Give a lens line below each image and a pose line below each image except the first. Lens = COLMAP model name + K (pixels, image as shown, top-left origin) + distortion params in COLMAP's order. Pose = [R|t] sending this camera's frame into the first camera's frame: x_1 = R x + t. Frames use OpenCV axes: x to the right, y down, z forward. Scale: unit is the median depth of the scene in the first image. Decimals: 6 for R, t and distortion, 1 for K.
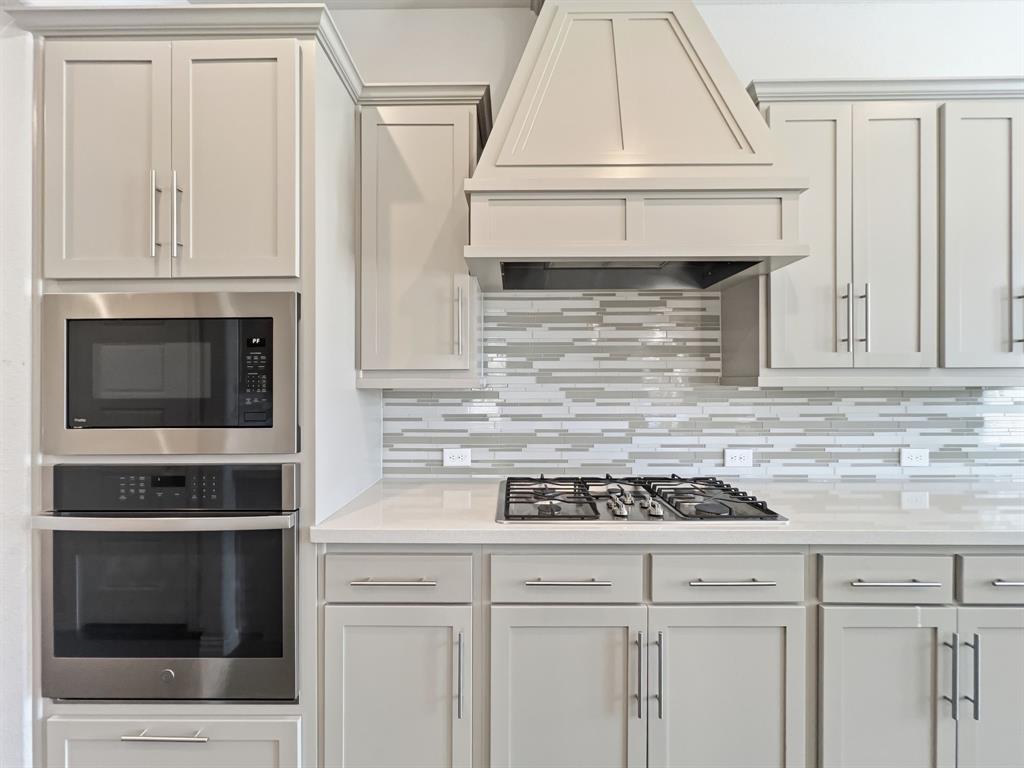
lens RADIAL K [[424.2, 0, 510.0], [0, 424.2, 382.8], [0, 0, 1]] dist [-0.002554, 0.000117]
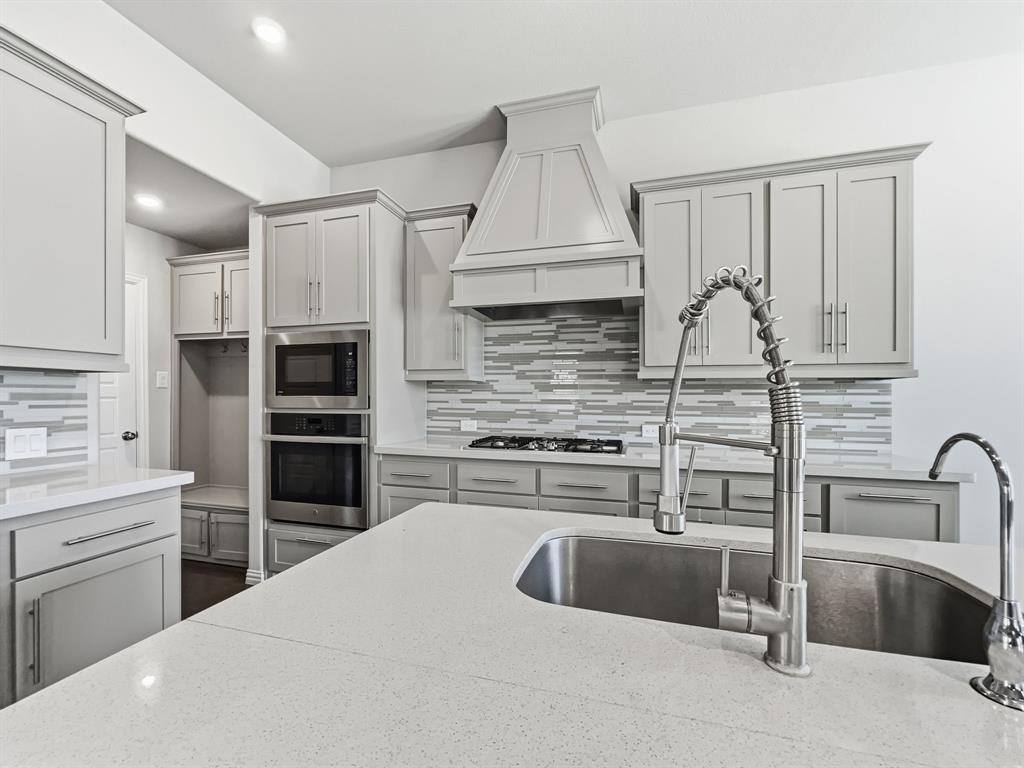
lens RADIAL K [[423.0, 0, 510.9], [0, 423.0, 410.9], [0, 0, 1]] dist [-0.007539, -0.000183]
pose [[0.964448, 0.016325, -0.263767, 0.603895], [-0.009796, 0.999613, 0.026050, 0.101358], [0.264090, -0.022540, 0.964235, -0.674888]]
